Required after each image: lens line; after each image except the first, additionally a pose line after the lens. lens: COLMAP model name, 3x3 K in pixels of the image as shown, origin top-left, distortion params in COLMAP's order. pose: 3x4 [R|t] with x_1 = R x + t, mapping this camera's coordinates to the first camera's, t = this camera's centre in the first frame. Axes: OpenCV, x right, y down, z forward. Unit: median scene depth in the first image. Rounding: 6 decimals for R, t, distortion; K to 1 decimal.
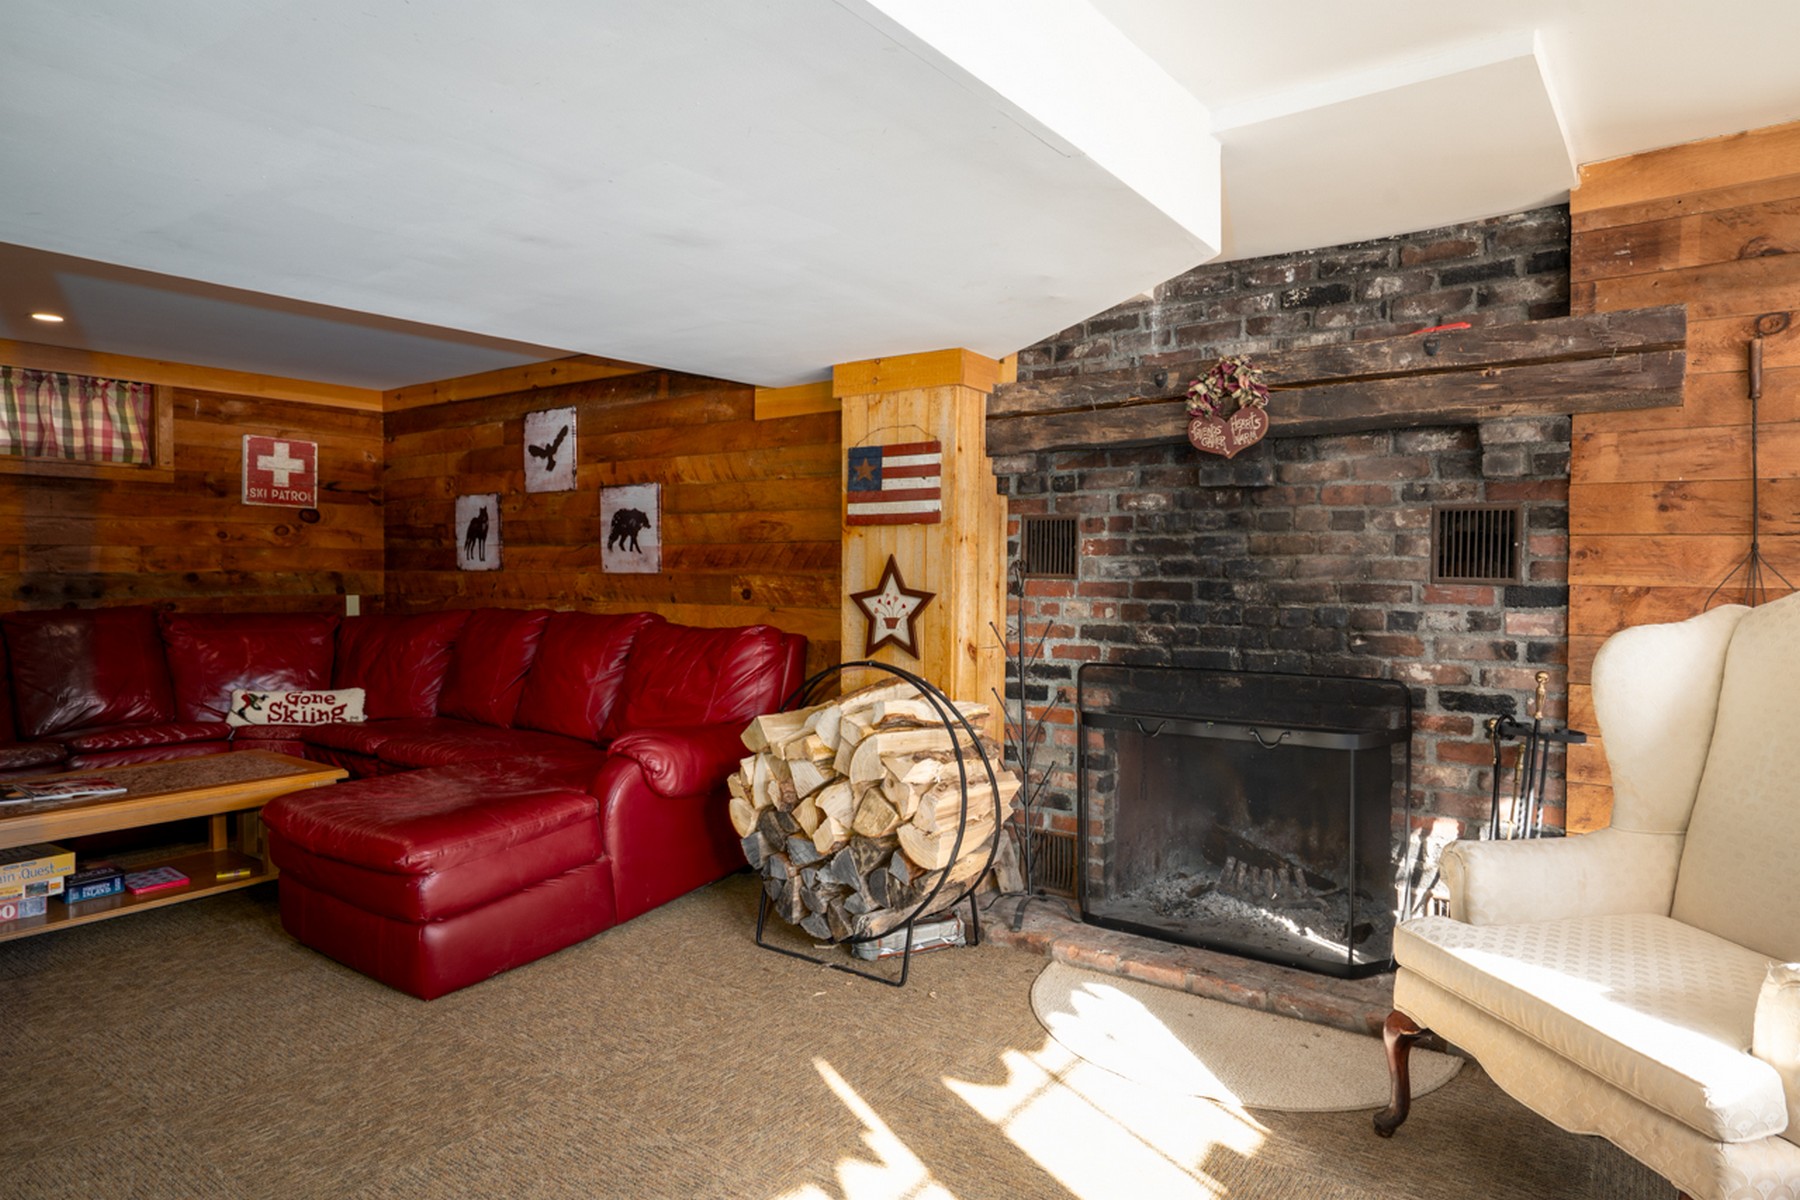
lens RADIAL K [[1080.8, 0, 903.4], [0, 1080.8, 602.9], [0, 0, 1]] dist [-0.020162, 0.020525]
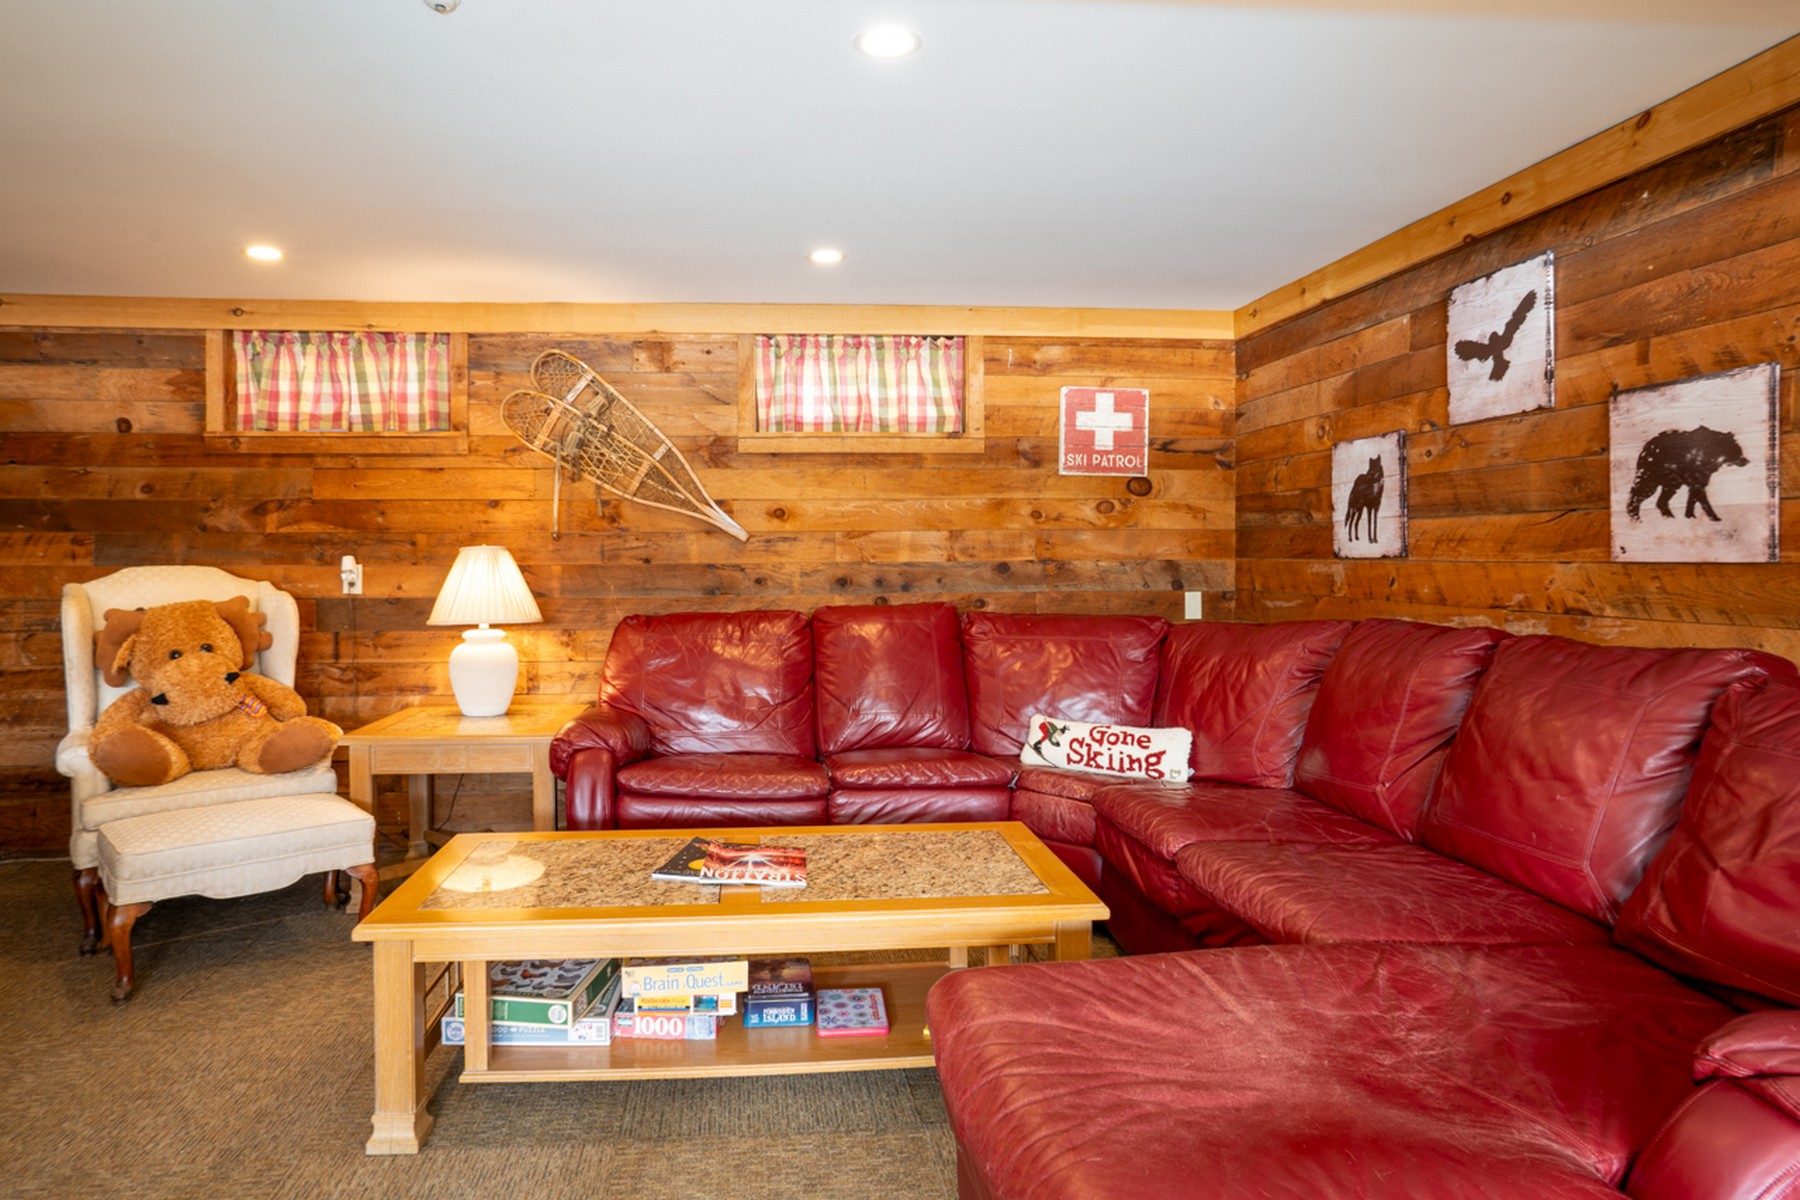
lens RADIAL K [[1080.8, 0, 827.9], [0, 1080.8, 567.5], [0, 0, 1]] dist [-0.020162, 0.020525]
pose [[0.654529, 0.003151, -0.756030, -0.134777], [-0.018206, 0.999767, -0.011596, -0.012424], [0.755818, 0.021354, 0.654434, 0.379842]]
